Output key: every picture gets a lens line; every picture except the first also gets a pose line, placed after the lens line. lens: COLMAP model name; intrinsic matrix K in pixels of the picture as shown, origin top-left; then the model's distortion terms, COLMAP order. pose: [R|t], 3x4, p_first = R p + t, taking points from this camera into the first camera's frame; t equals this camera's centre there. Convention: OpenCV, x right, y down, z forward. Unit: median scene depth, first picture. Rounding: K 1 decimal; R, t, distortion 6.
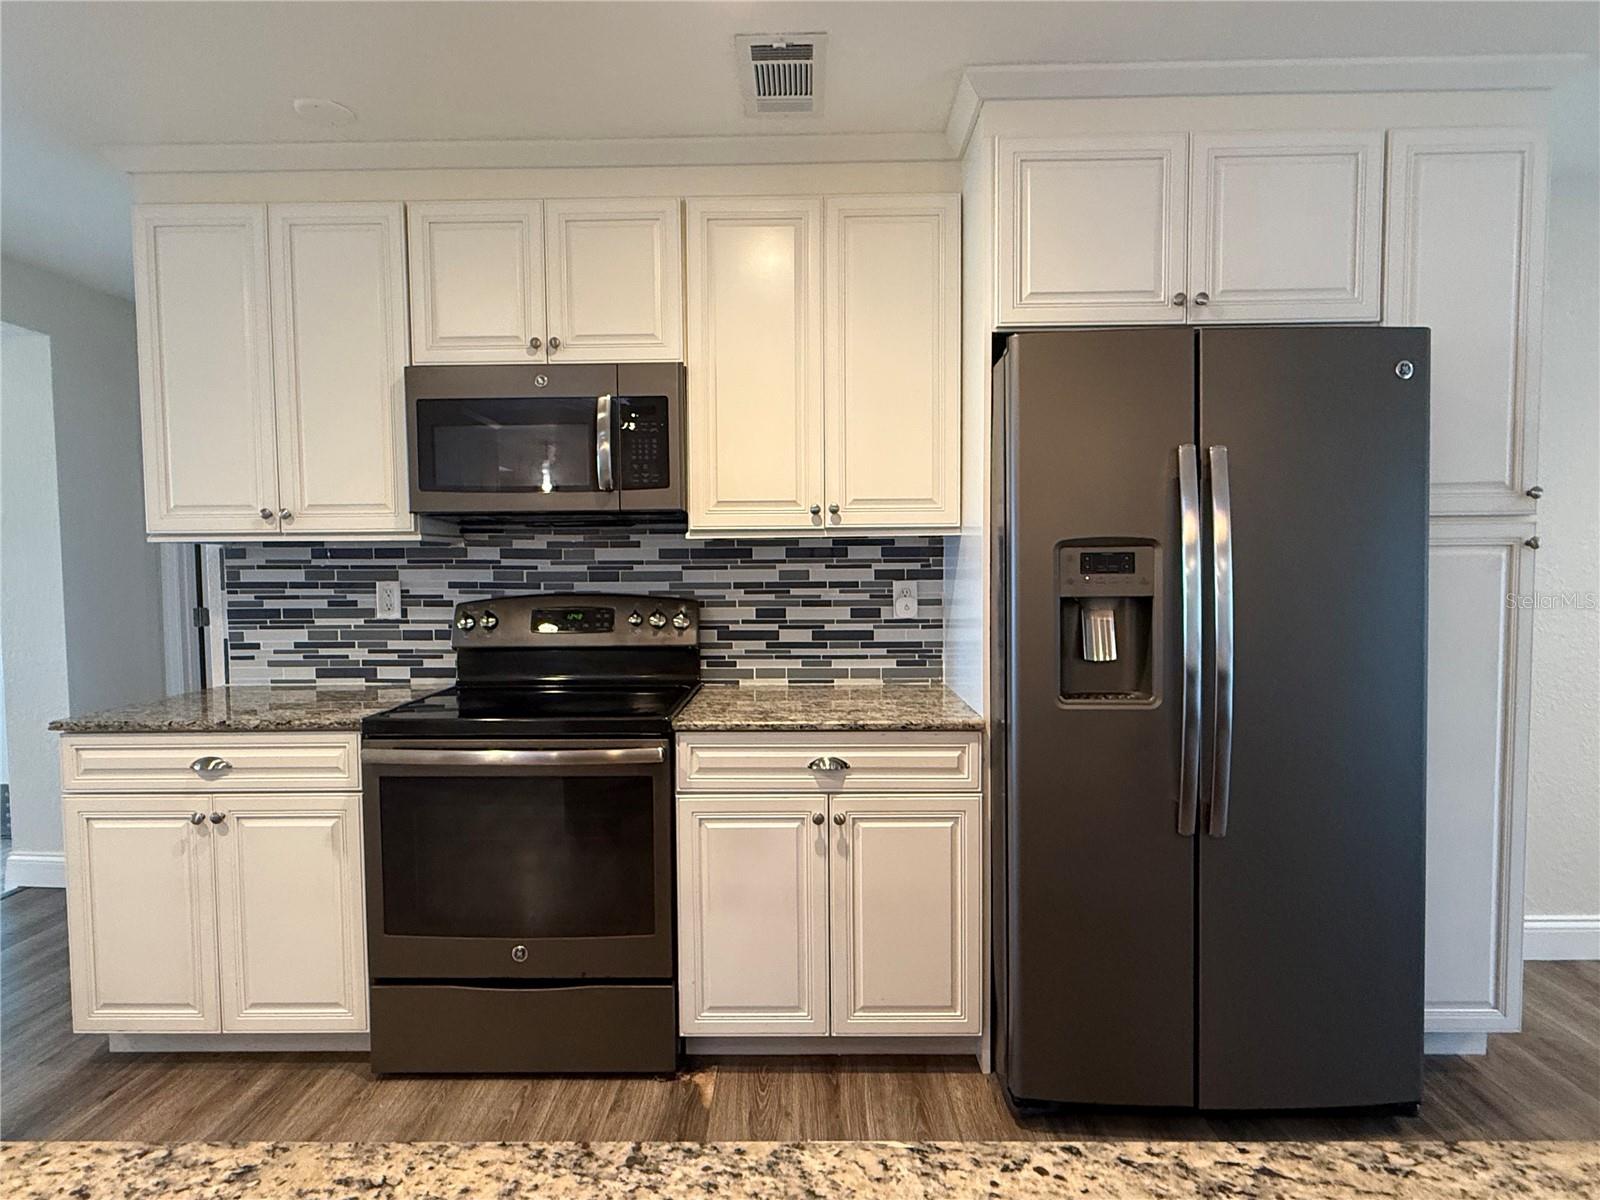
lens RADIAL K [[859.7, 0, 799.7], [0, 859.7, 602.8], [0, 0, 1]] dist [0.007393, -0.000459]
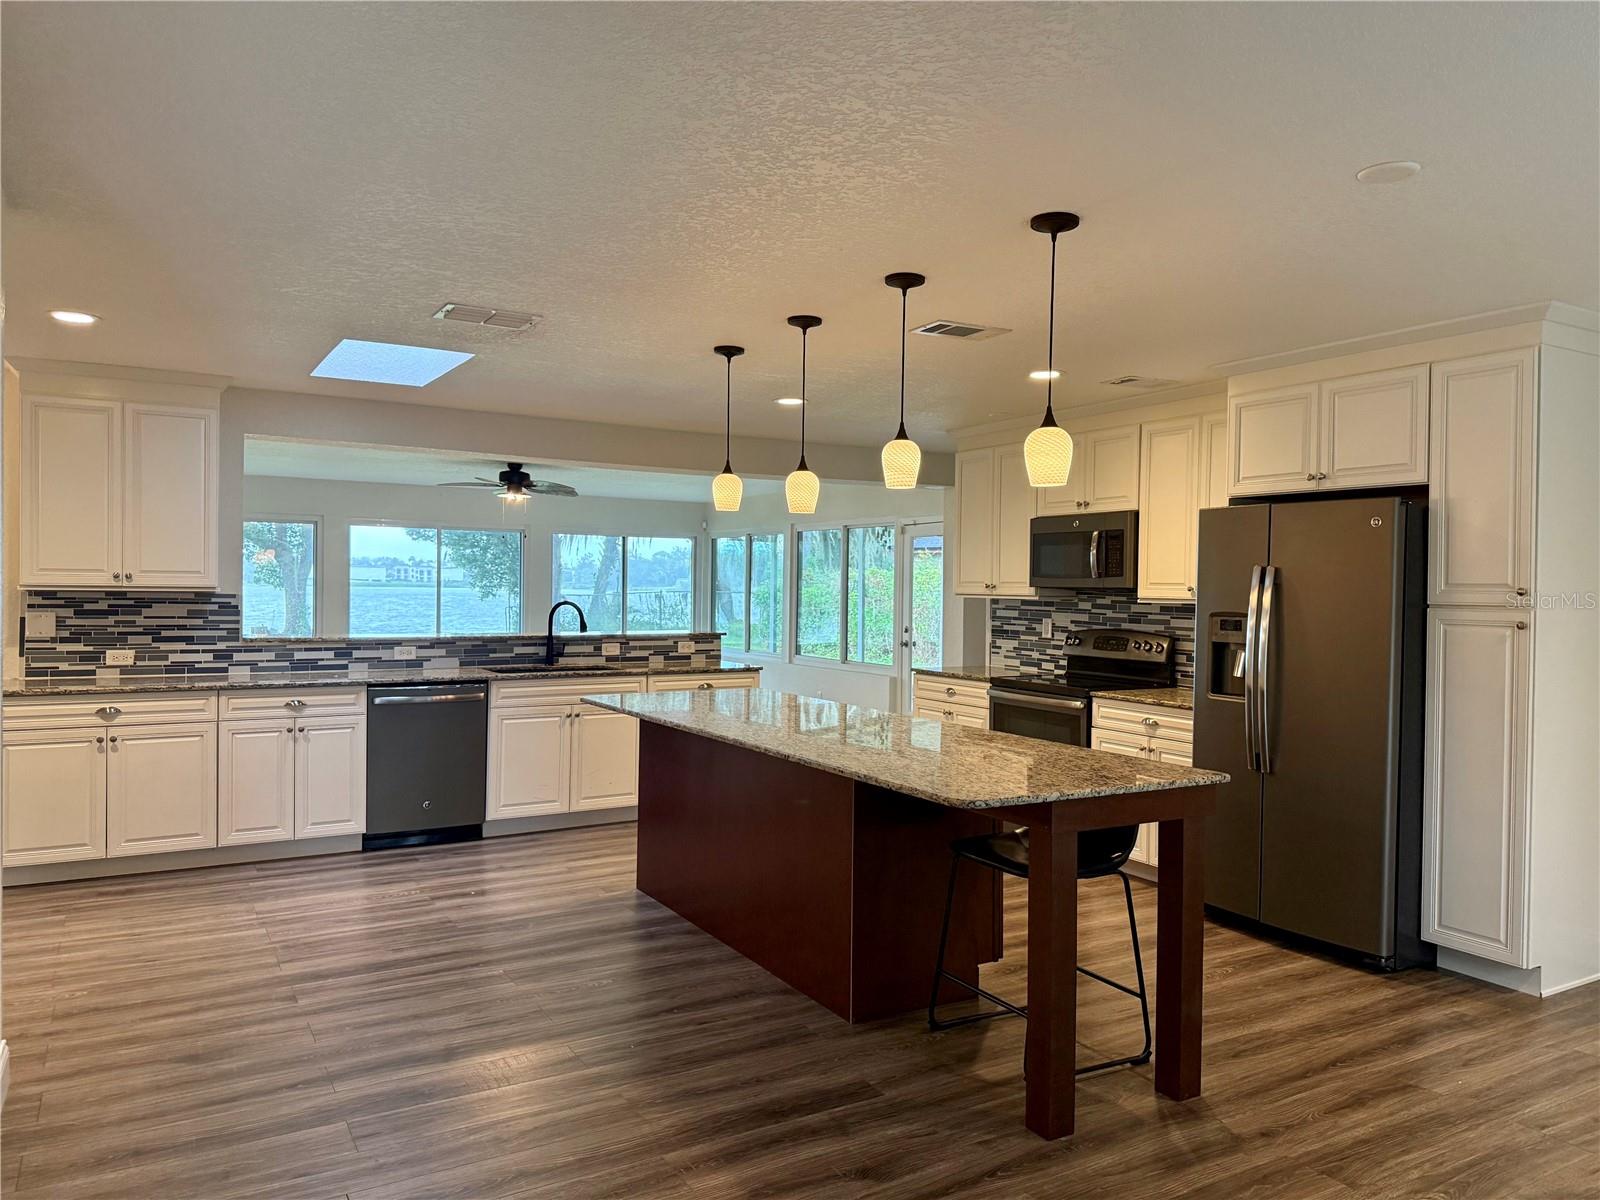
lens RADIAL K [[1125.2, 0, 802.9], [0, 1125.2, 608.3], [0, 0, 1]] dist [-0.061200, -0.011249]
pose [[0.522777, 0.034431, -0.851774, 1.388545], [-0.055413, 0.998443, 0.006349, -0.033343], [0.850666, 0.043880, 0.523871, -0.794884]]
